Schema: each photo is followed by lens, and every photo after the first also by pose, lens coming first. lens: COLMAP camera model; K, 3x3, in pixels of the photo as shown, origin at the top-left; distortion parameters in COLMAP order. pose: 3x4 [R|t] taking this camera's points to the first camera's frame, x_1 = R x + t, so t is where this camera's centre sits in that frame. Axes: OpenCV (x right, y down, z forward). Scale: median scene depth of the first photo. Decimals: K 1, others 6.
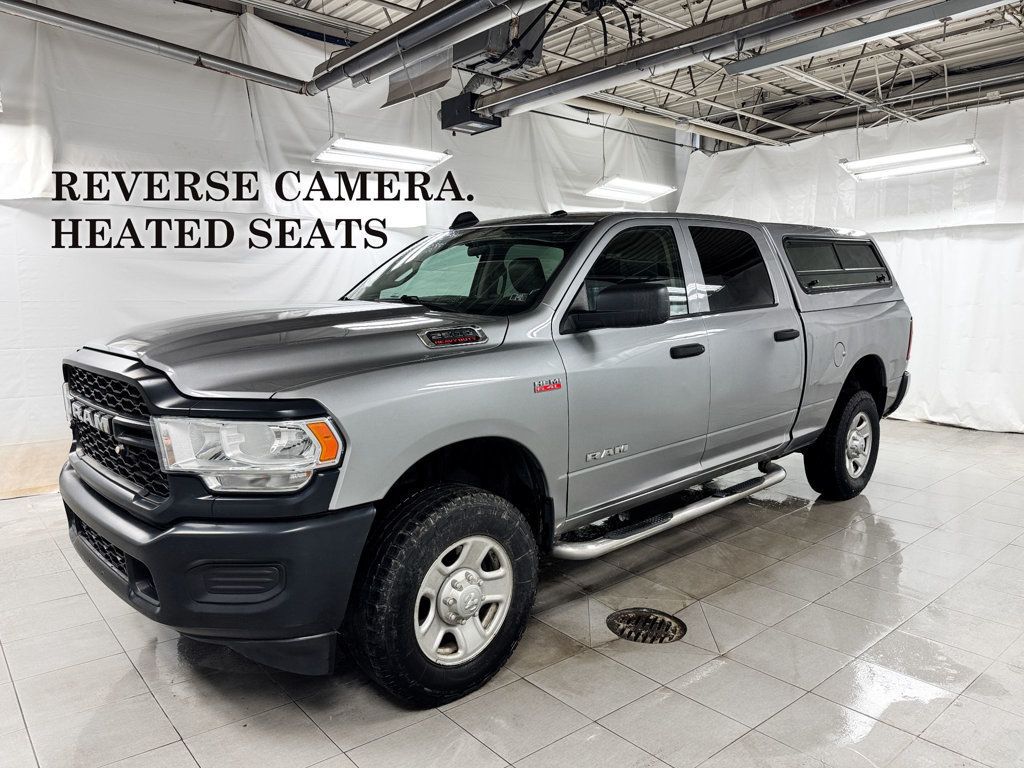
lens RADIAL K [[721.3, 0, 512.0], [0, 721.3, 382.3], [0, 0, 1]] dist [-0.006942, -0.005804]
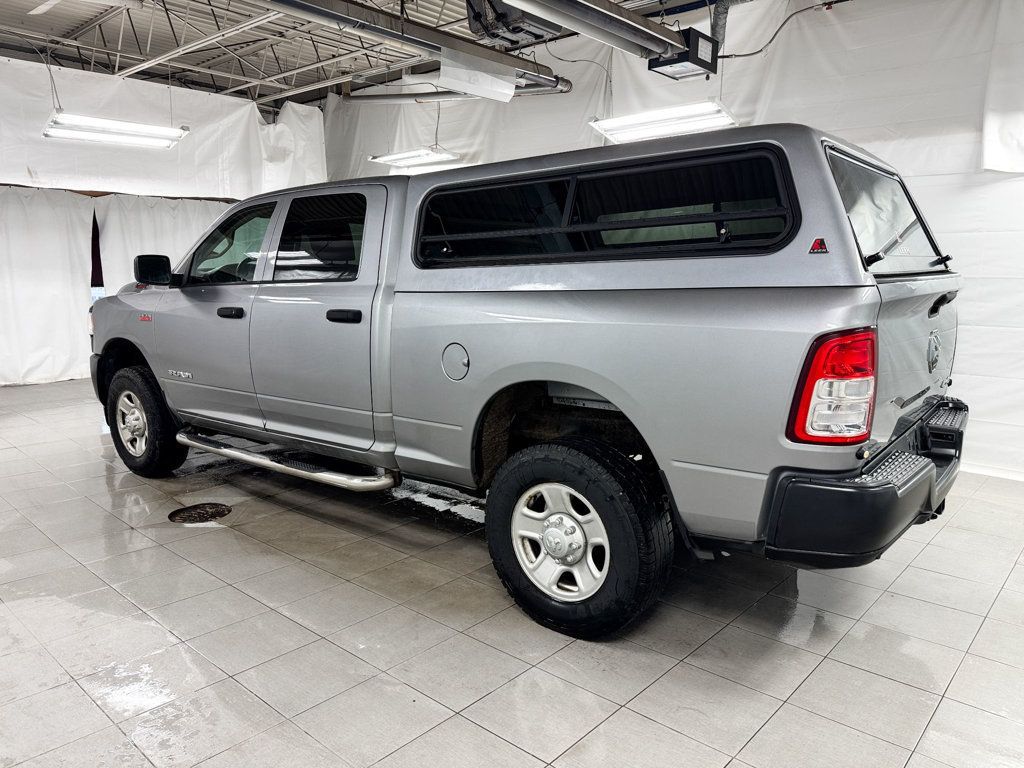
lens RADIAL K [[729.5, 0, 500.9], [0, 729.5, 386.0], [0, 0, 1]] dist [0.004399, -0.005063]
pose [[0.130504, 0.169740, -0.976810, 1.340528], [-0.117419, 0.980948, 0.154772, -0.148864], [0.984470, 0.094498, 0.147948, 1.151358]]
